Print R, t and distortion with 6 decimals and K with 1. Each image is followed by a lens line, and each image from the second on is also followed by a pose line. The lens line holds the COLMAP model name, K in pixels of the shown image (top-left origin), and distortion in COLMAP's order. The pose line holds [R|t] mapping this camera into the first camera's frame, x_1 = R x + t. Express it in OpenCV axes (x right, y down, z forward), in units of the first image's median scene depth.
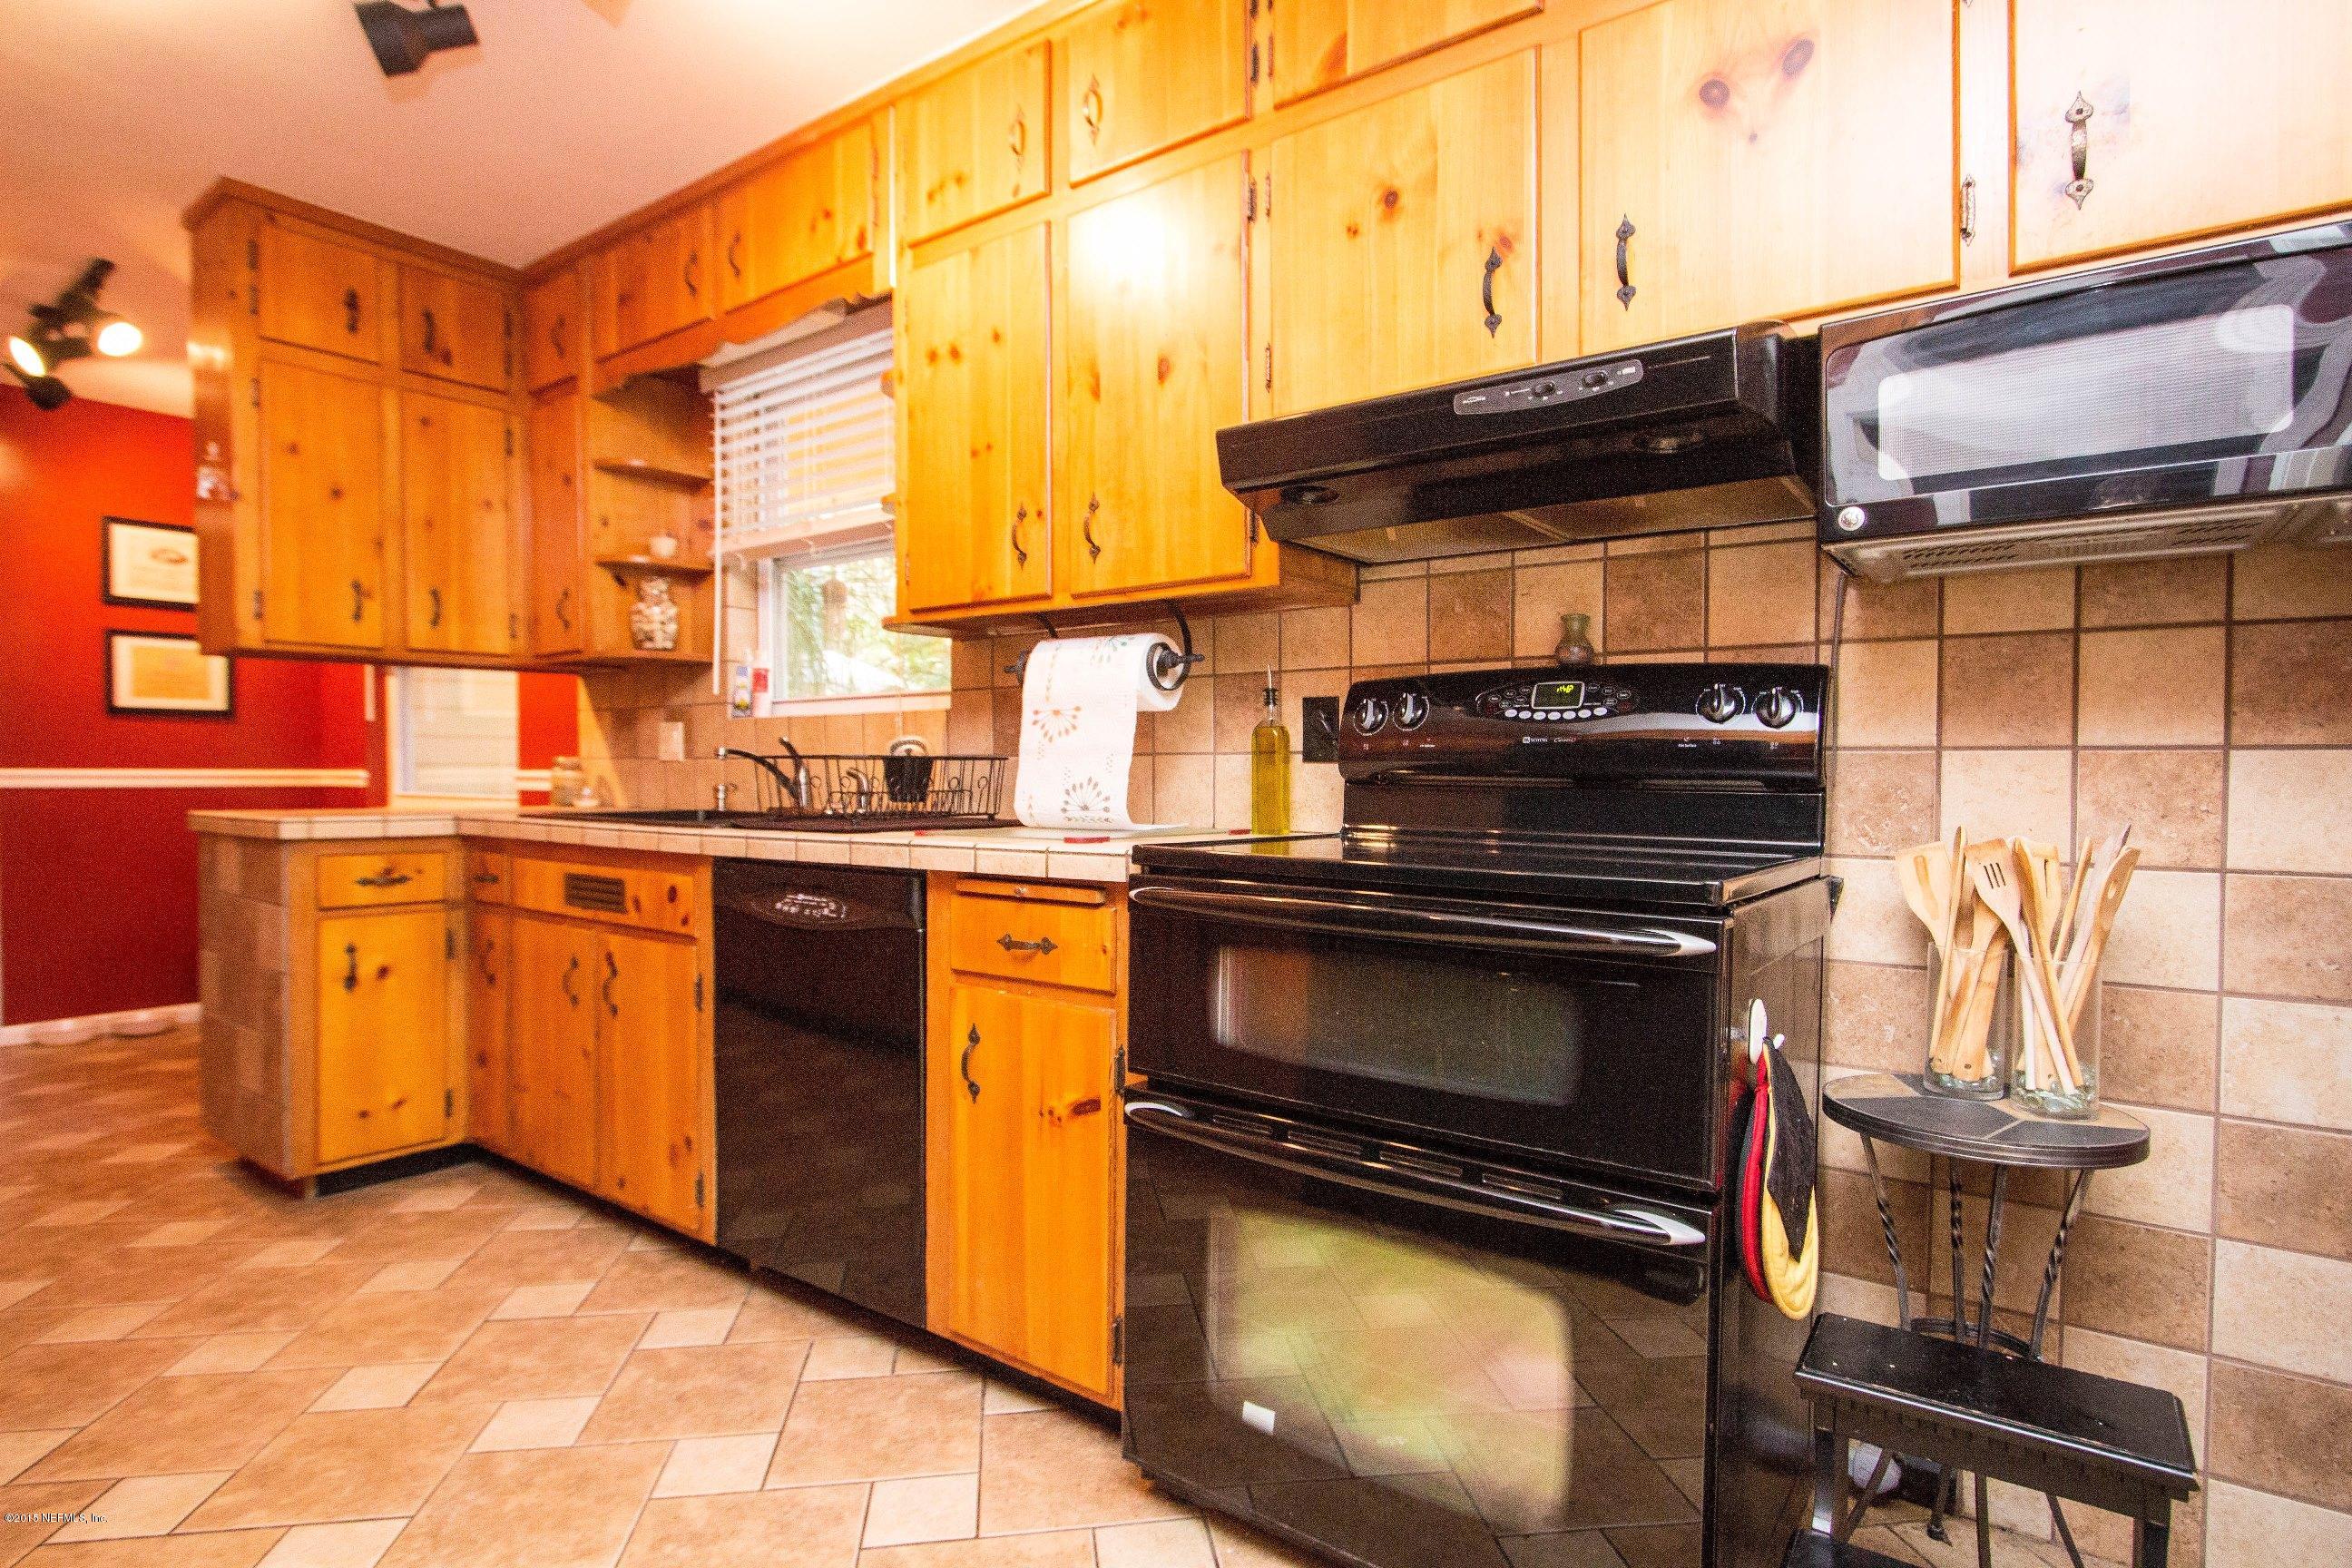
lens RADIAL K [[1220.0, 0, 1181.7], [0, 1220.0, 785.7], [0, 0, 1]] dist [0.002519, -0.000330]
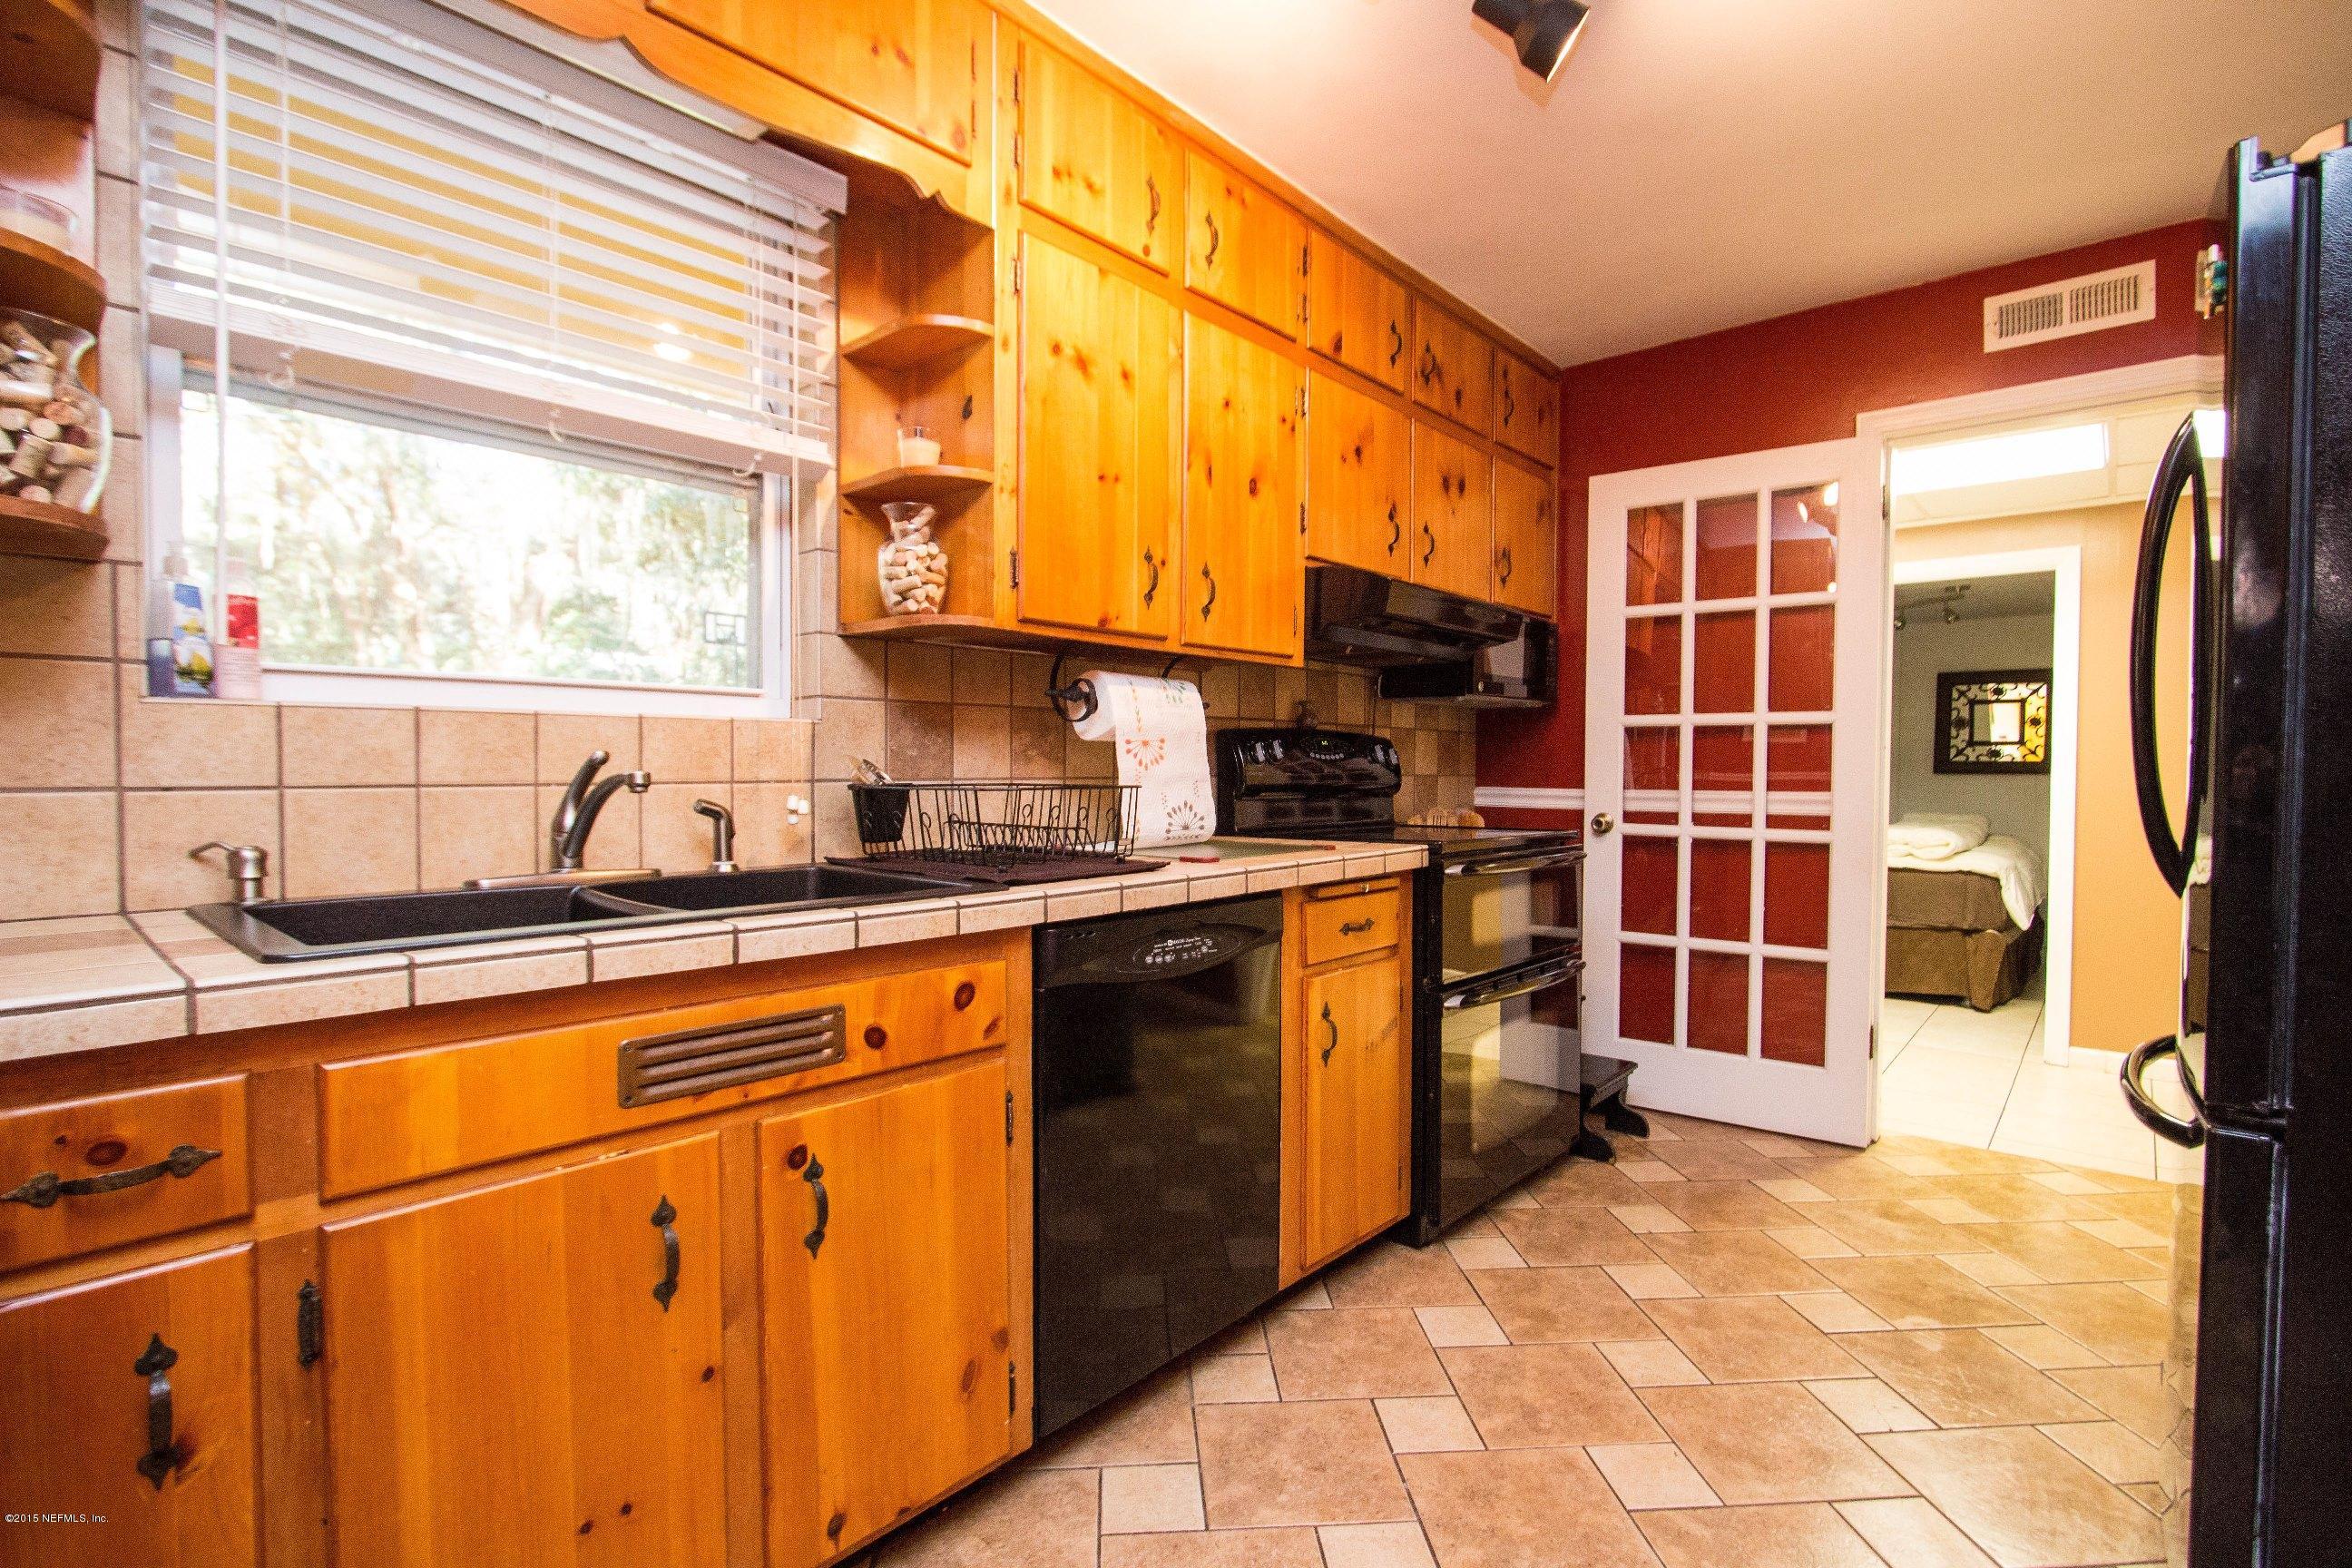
lens RADIAL K [[1105.2, 0, 1178.8], [0, 1105.2, 786.9], [0, 0, 1]] dist [-0.001448, 0.000385]
pose [[0.072887, -0.021187, 0.997115, -1.087289], [0.010781, 0.999733, 0.020455, -0.040560], [-0.997282, 0.009259, 0.073096, 0.895784]]
